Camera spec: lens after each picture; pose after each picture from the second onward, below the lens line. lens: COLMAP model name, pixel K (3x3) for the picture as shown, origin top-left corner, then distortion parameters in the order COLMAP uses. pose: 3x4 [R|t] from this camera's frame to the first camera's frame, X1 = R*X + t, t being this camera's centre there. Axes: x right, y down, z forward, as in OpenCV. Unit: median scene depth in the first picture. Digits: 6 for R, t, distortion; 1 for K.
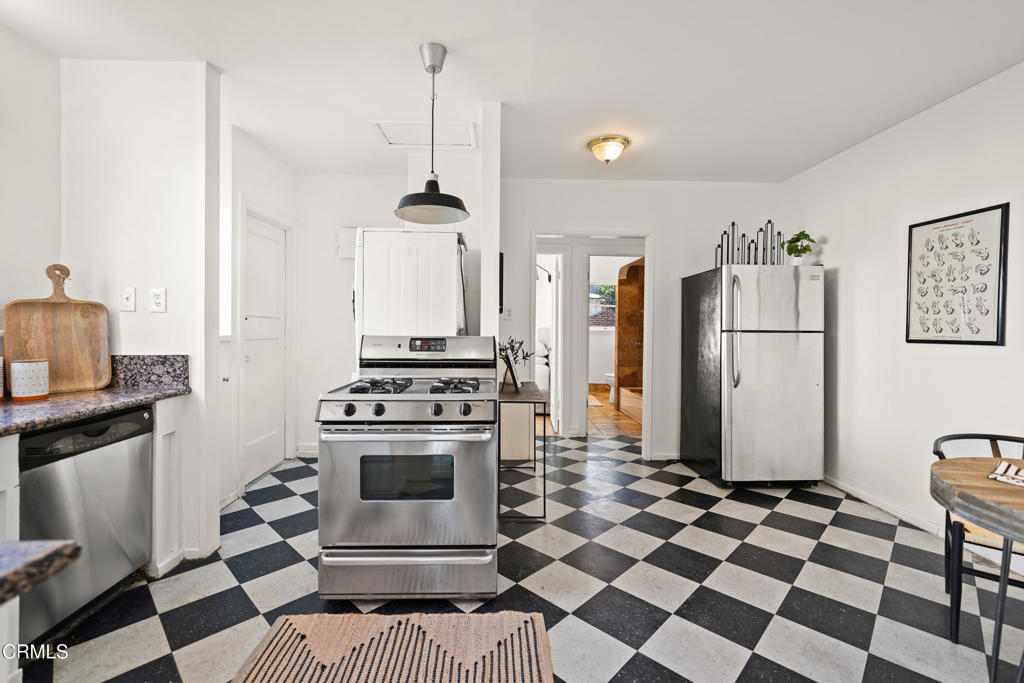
lens RADIAL K [[447.0, 0, 507.3], [0, 447.0, 332.7], [0, 0, 1]] dist [0.003004, 0.000055]
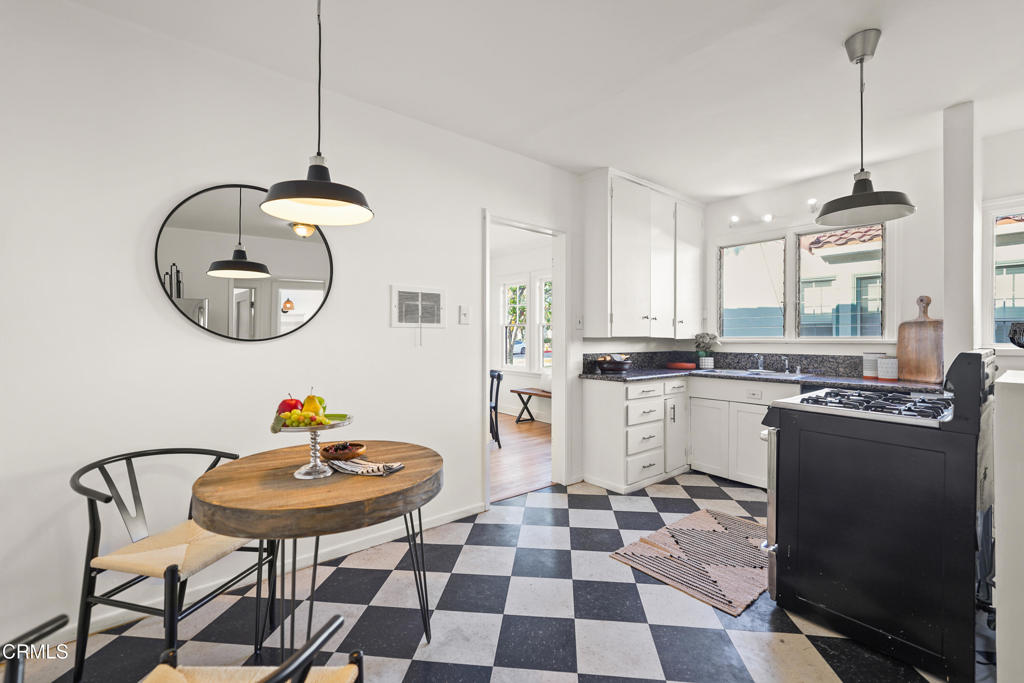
lens RADIAL K [[447.0, 0, 511.5], [0, 447.0, 335.0], [0, 0, 1]] dist [0.003004, 0.000055]
pose [[-0.771766, -0.006434, -0.635874, 0.987603], [-0.016734, 0.999808, 0.010194, -0.014651], [0.635687, 0.018508, -0.771725, 1.257284]]
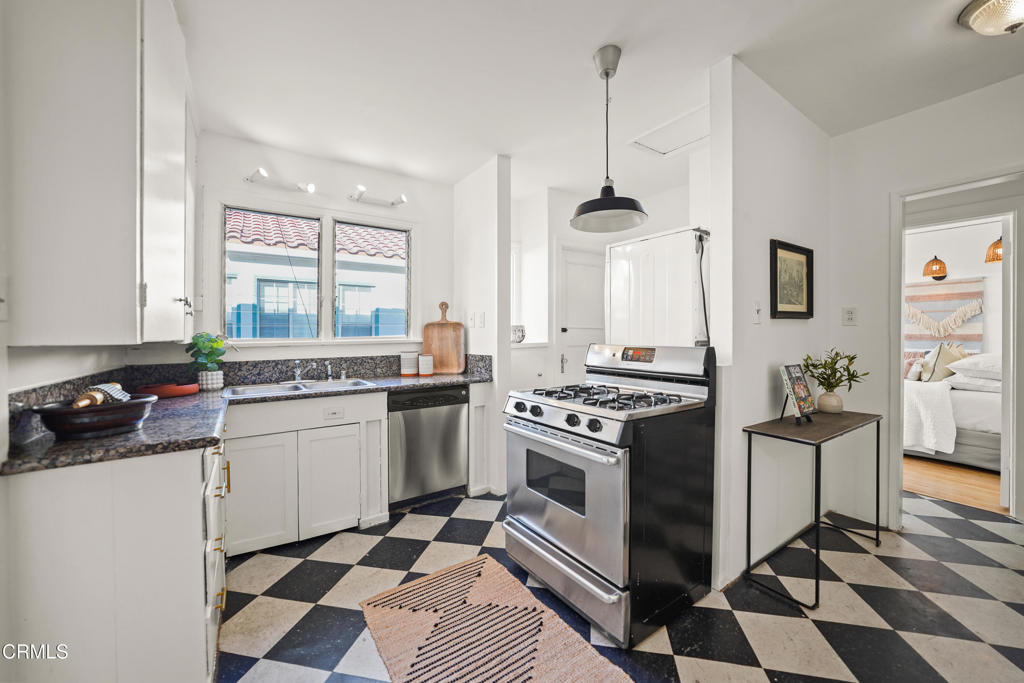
lens RADIAL K [[389.6, 0, 505.0], [0, 389.6, 337.9], [0, 0, 1]] dist [-0.008875, 0.001795]
pose [[0.547753, 0.000663, -0.836640, 0.421337], [-0.005348, 0.999982, -0.002709, -0.006330], [0.836623, 0.005958, 0.547747, 0.348766]]
